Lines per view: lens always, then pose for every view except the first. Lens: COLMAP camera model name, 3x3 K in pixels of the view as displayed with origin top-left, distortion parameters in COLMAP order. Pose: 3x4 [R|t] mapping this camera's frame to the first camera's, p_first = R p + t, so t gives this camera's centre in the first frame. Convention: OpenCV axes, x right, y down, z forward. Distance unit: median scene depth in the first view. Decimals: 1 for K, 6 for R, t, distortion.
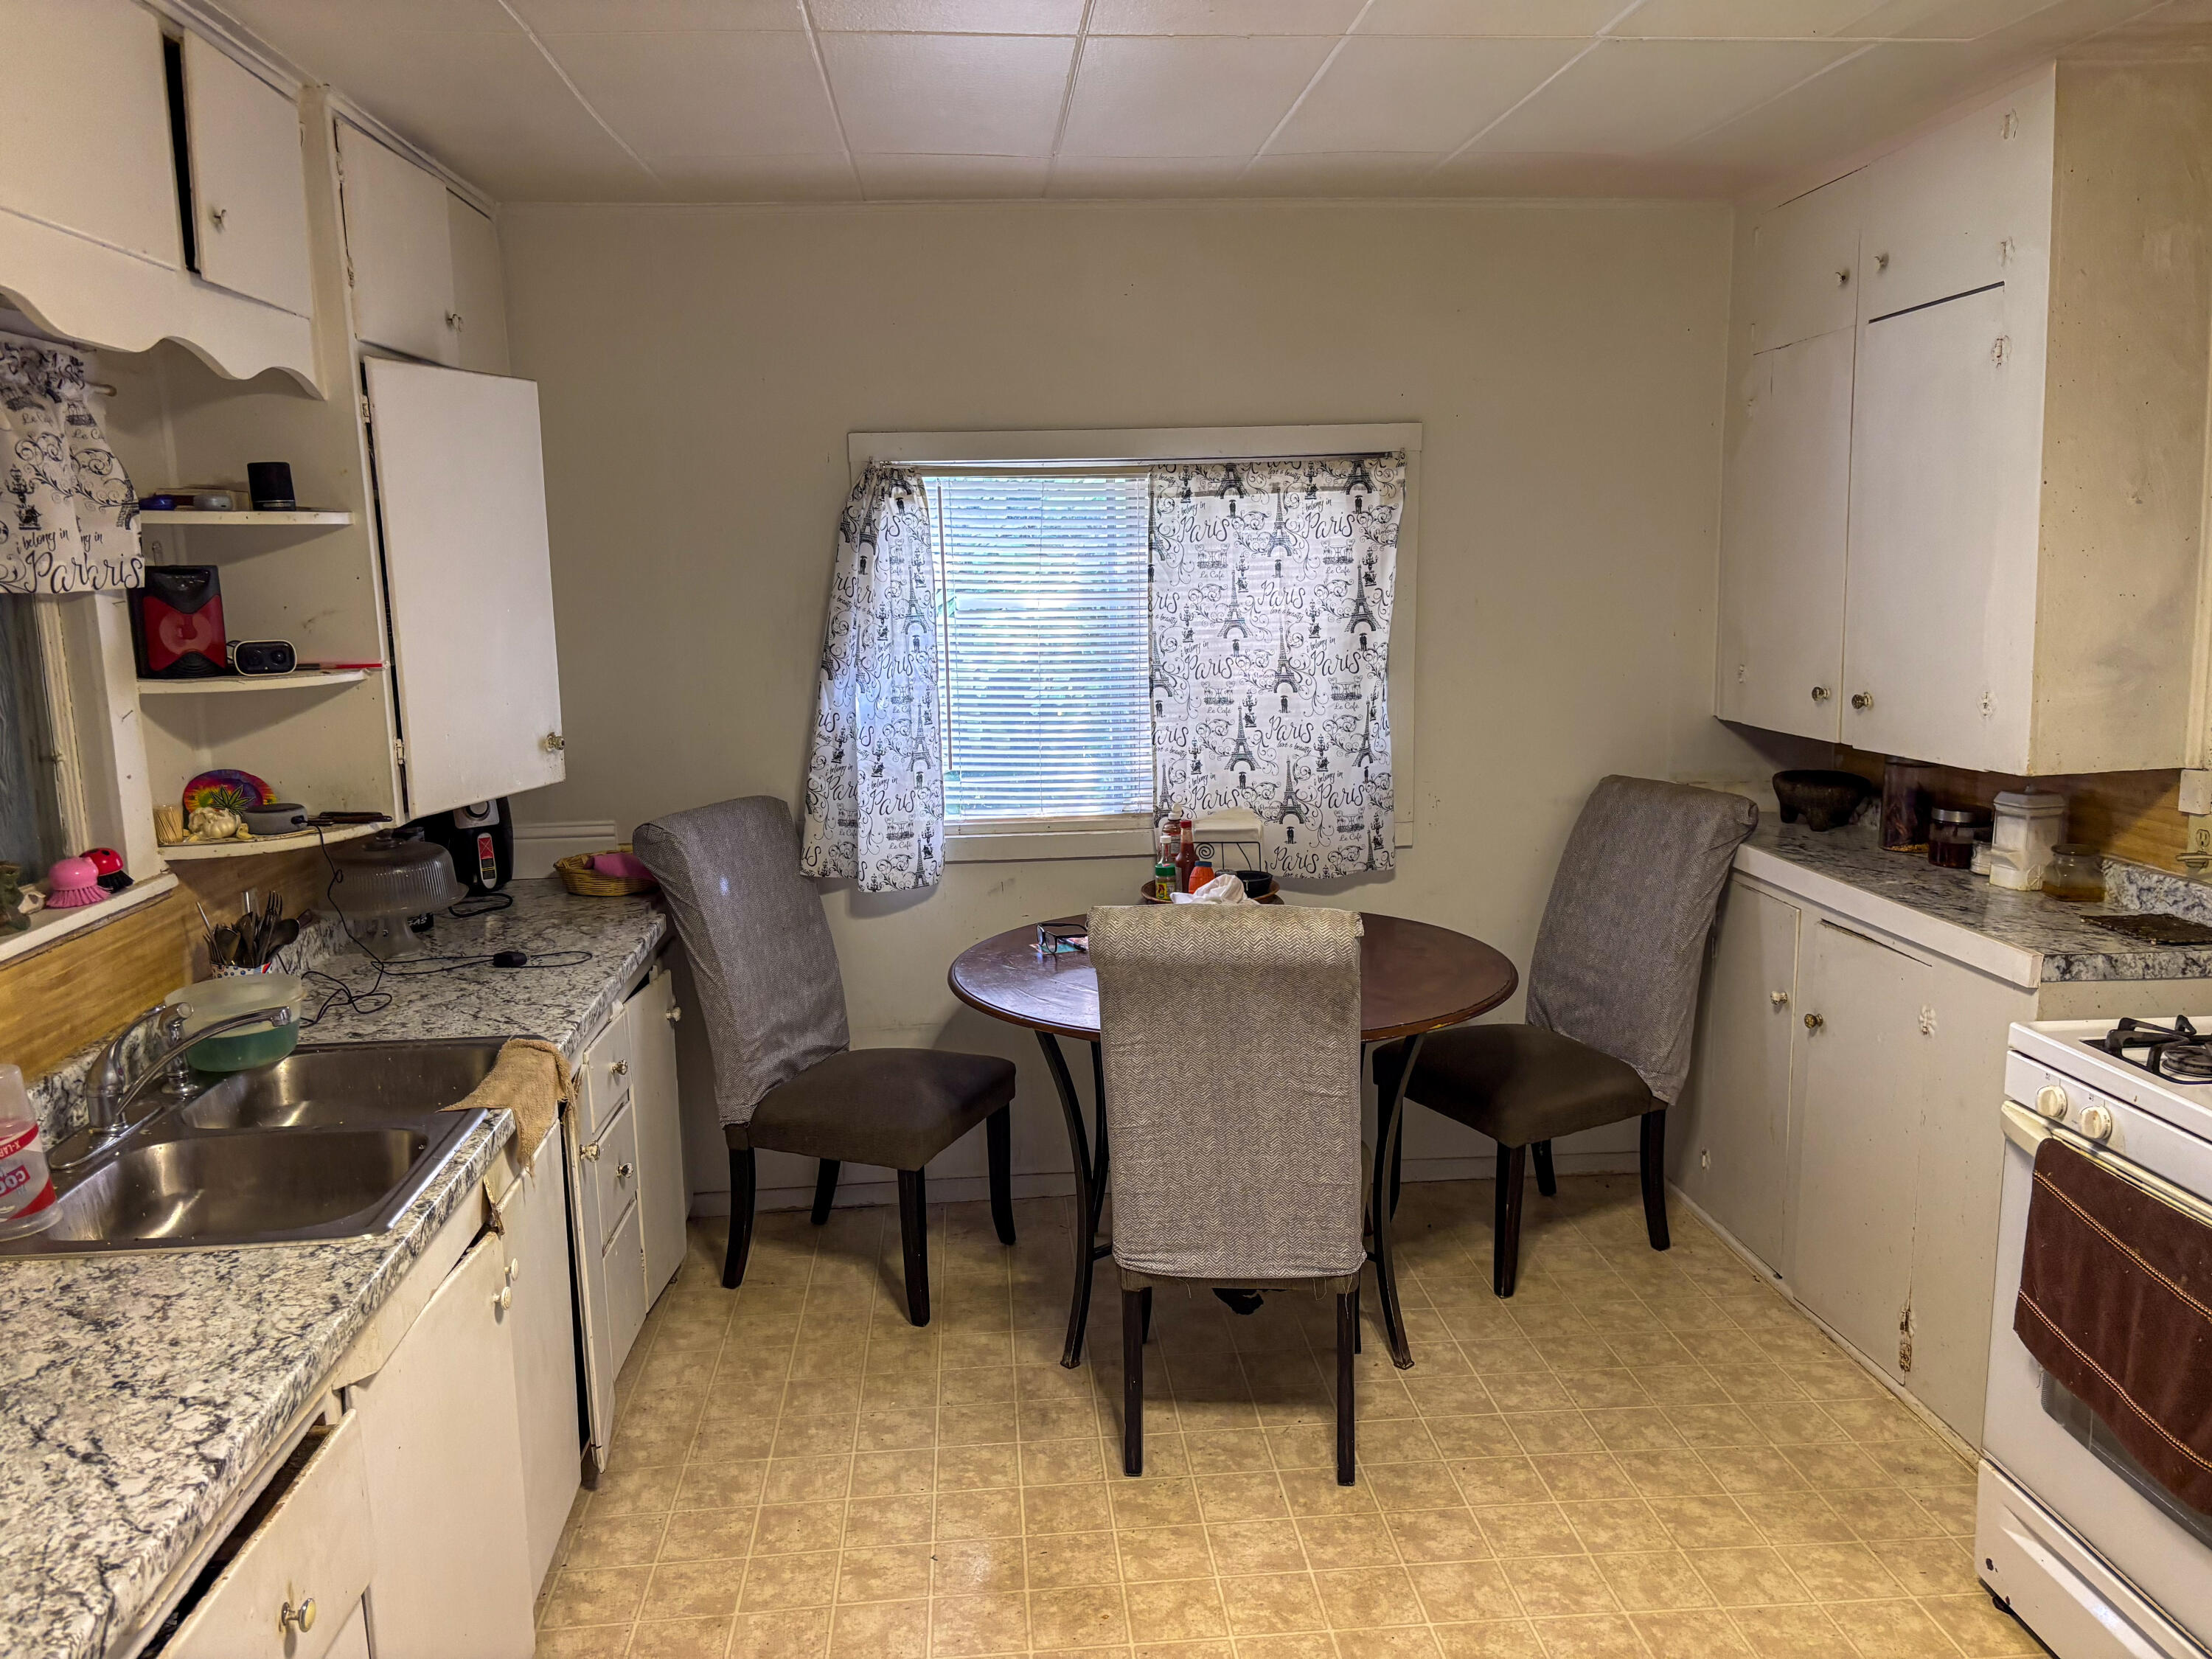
lens RADIAL K [[1673.8, 0, 1098.0], [0, 1673.8, 829.3], [0, 0, 1]] dist [0.031347, -0.039388]
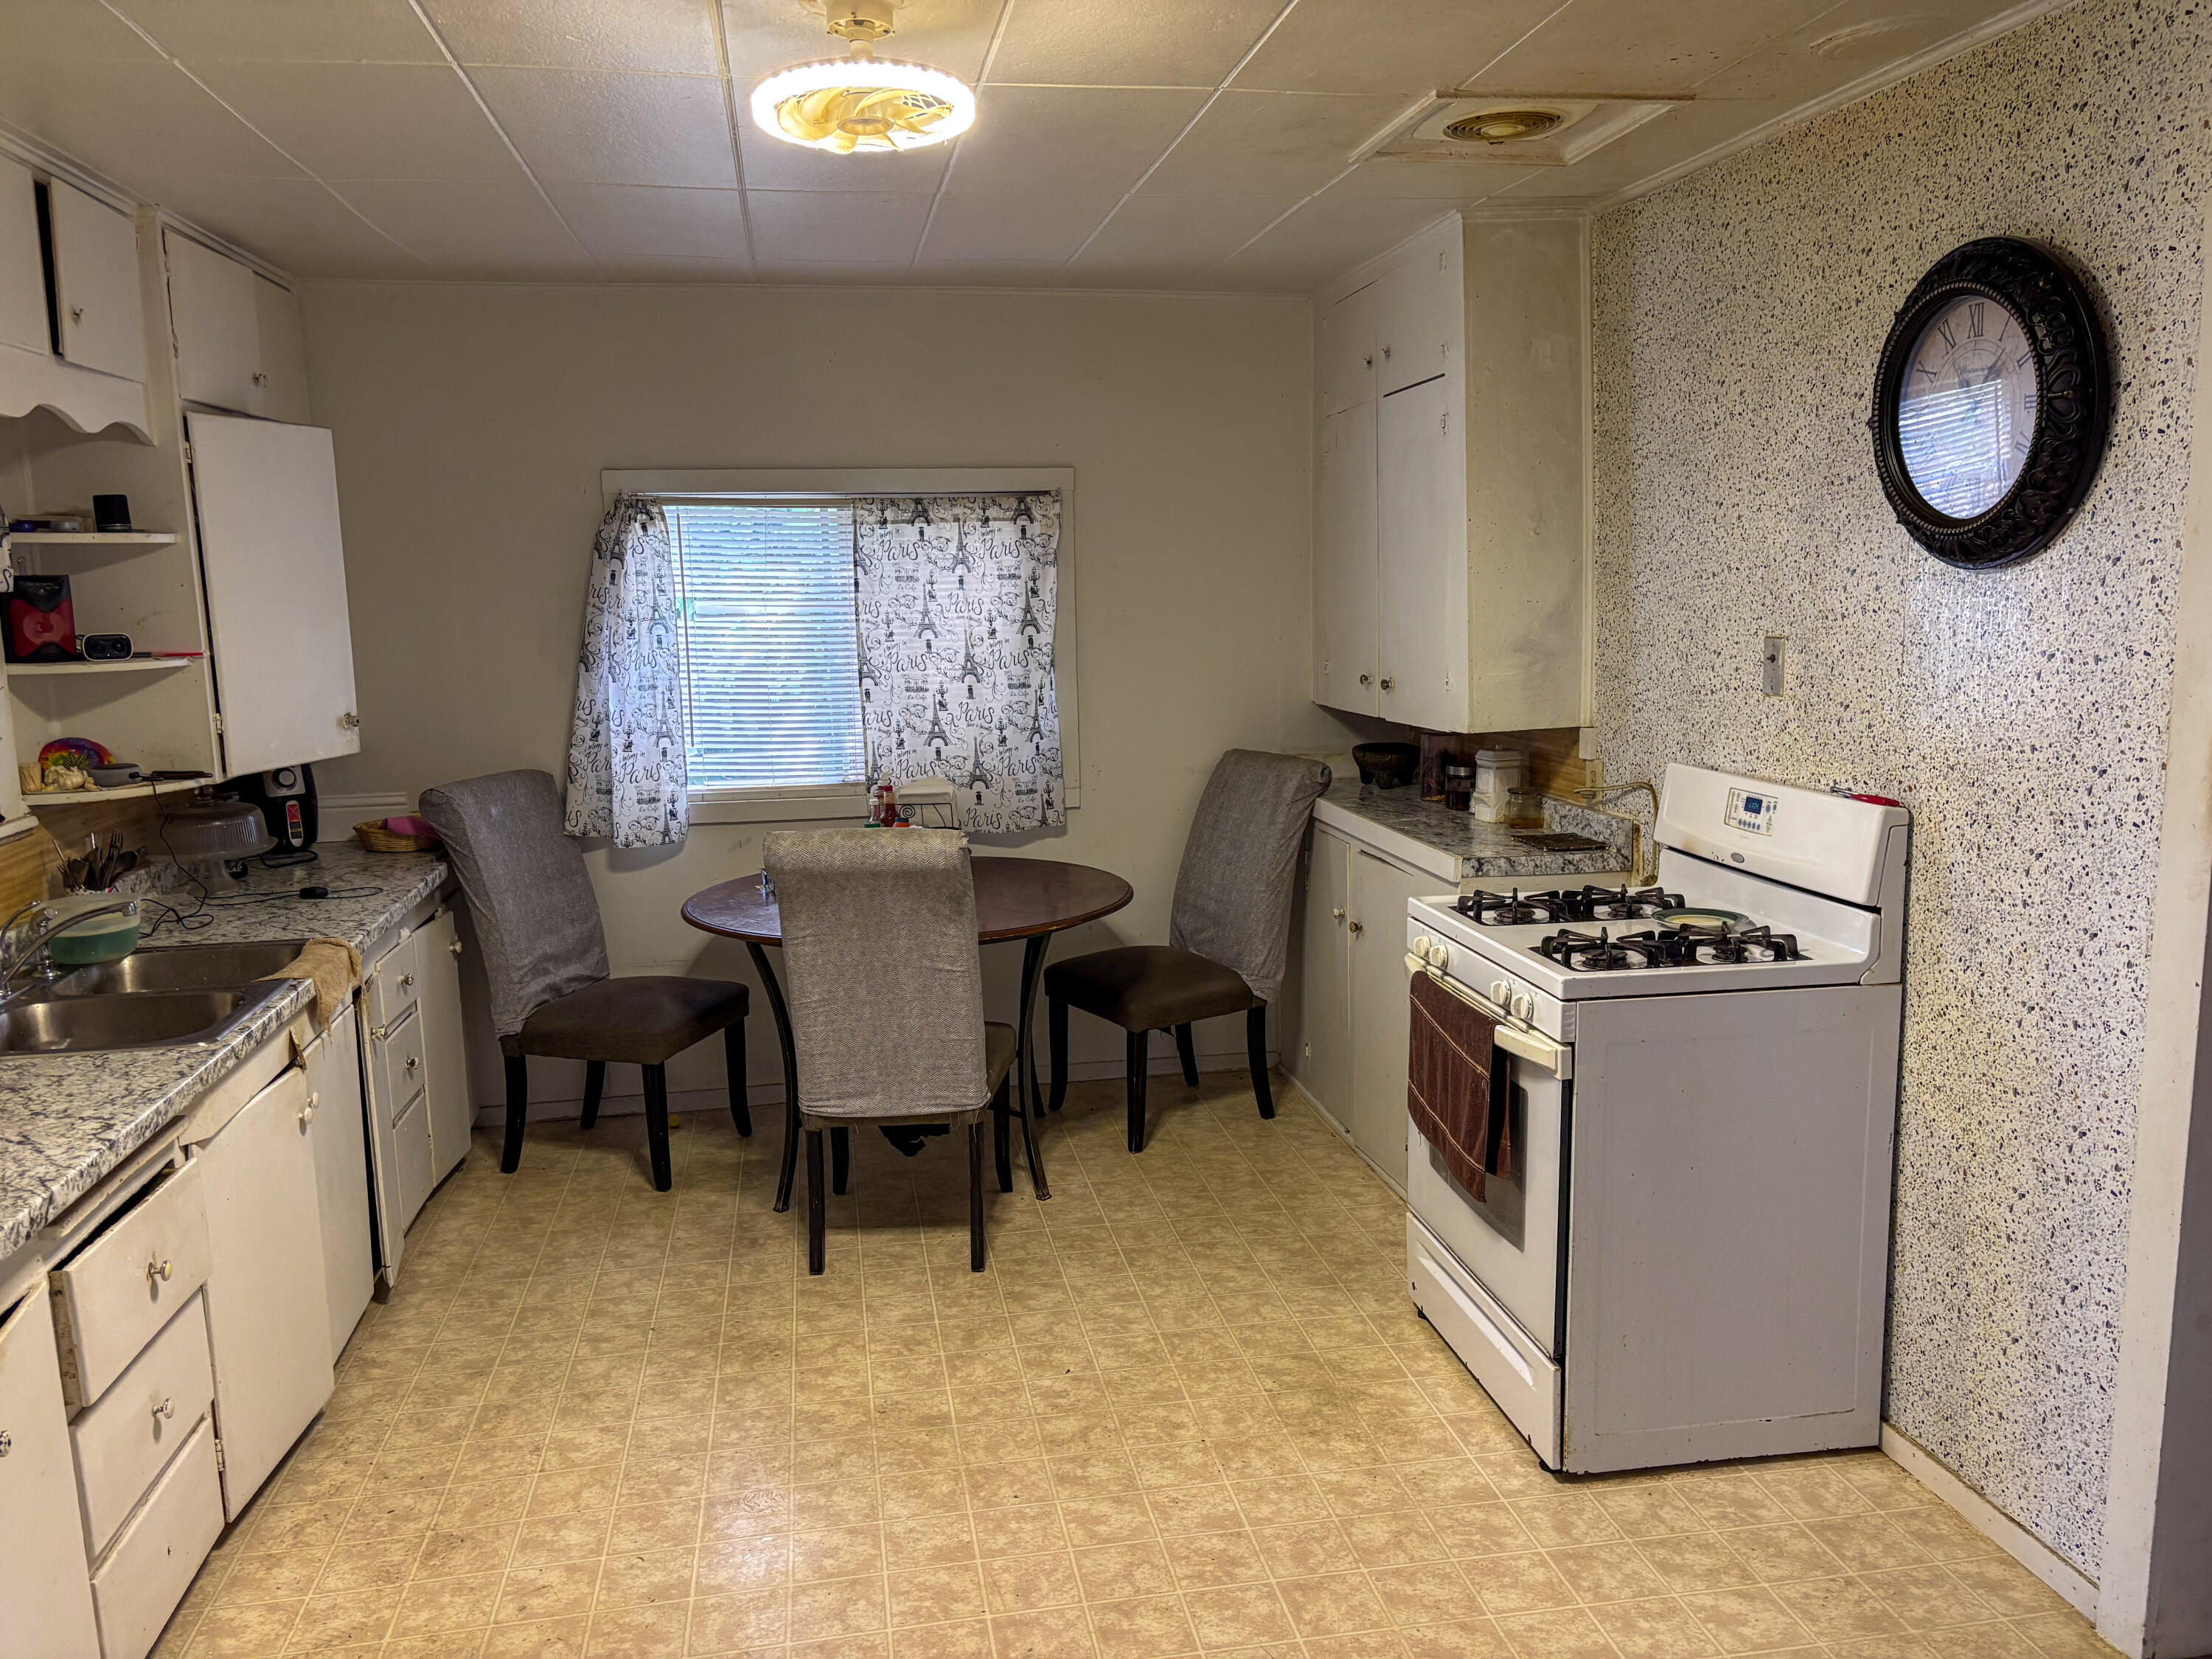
lens RADIAL K [[1673.8, 0, 1121.1], [0, 1673.8, 831.5], [0, 0, 1]] dist [0.031347, -0.039388]
pose [[0.994421, -0.013204, 0.104651, 0.118618], [0.014445, 0.999834, -0.011106, 0.056269], [-0.104487, 0.012556, 0.994447, -0.310365]]
